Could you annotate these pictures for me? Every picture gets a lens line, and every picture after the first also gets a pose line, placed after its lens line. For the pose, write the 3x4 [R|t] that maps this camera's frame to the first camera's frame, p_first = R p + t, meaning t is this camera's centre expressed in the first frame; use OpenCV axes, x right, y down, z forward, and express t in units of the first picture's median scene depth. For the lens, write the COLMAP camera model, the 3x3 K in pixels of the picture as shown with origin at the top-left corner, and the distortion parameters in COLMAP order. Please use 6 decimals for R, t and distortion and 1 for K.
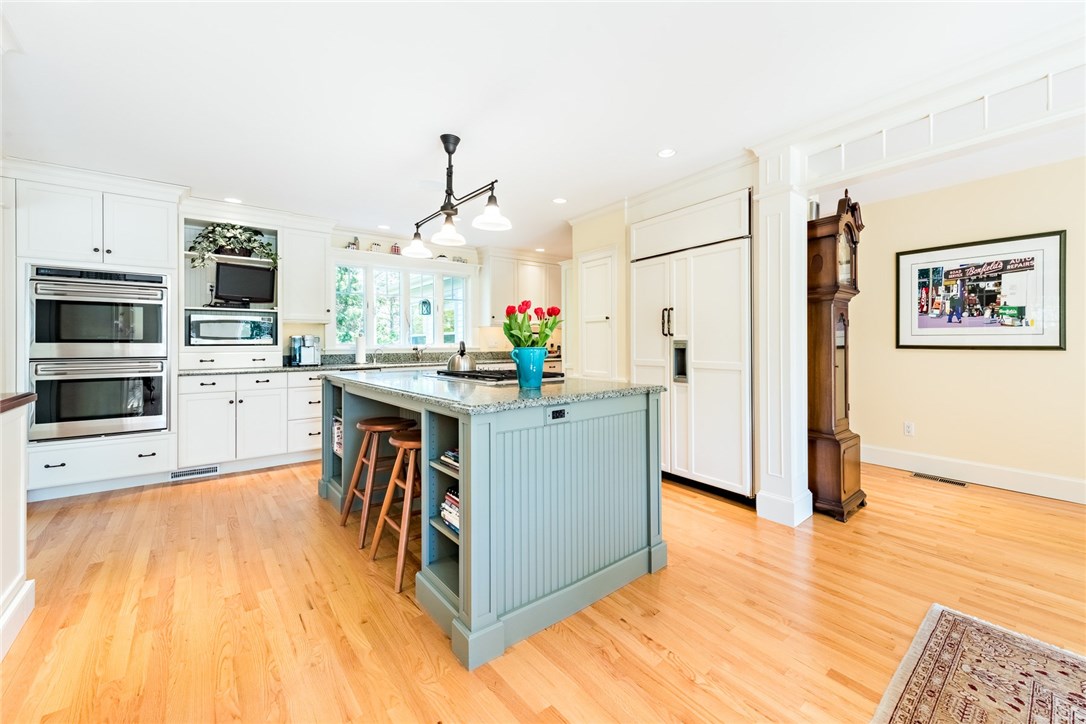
lens RADIAL K [[441.3, 0, 575.4], [0, 441.3, 342.7], [0, 0, 1]] dist [-0.002769, -0.000013]
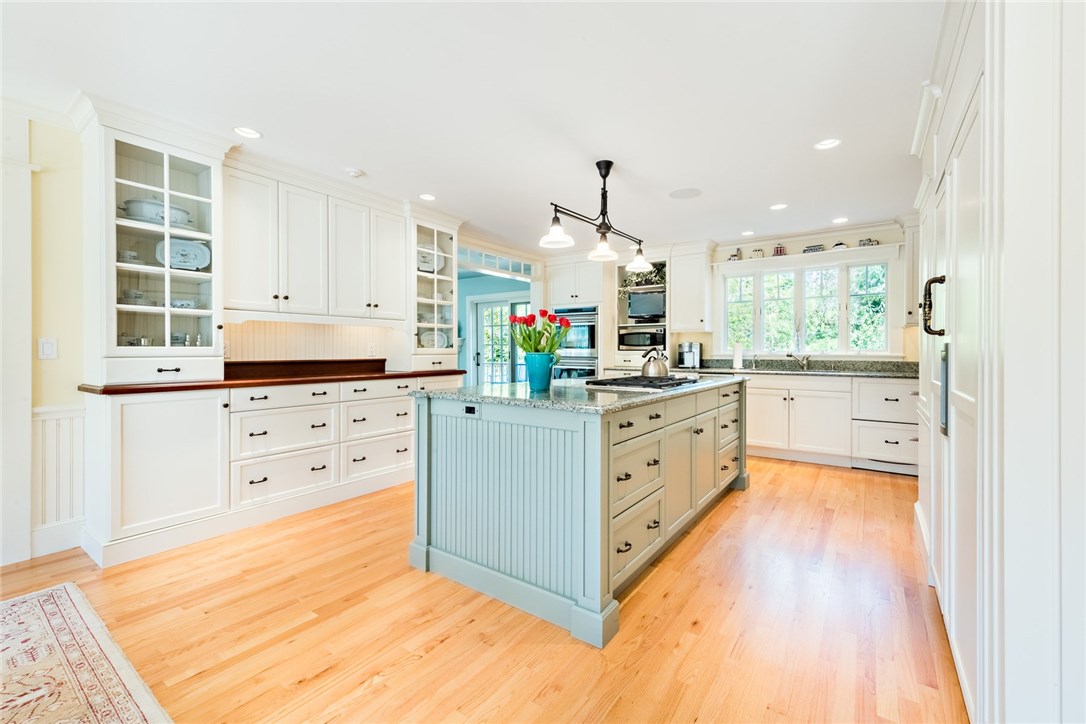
lens RADIAL K [[441.3, 0, 578.4], [0, 441.3, 348.8], [0, 0, 1]] dist [-0.002769, -0.000013]
pose [[0.268958, 0.001241, -0.963151, 0.543509], [-0.001165, 0.999999, 0.000963, 0.000022], [0.963151, 0.000863, 0.268959, 0.454673]]
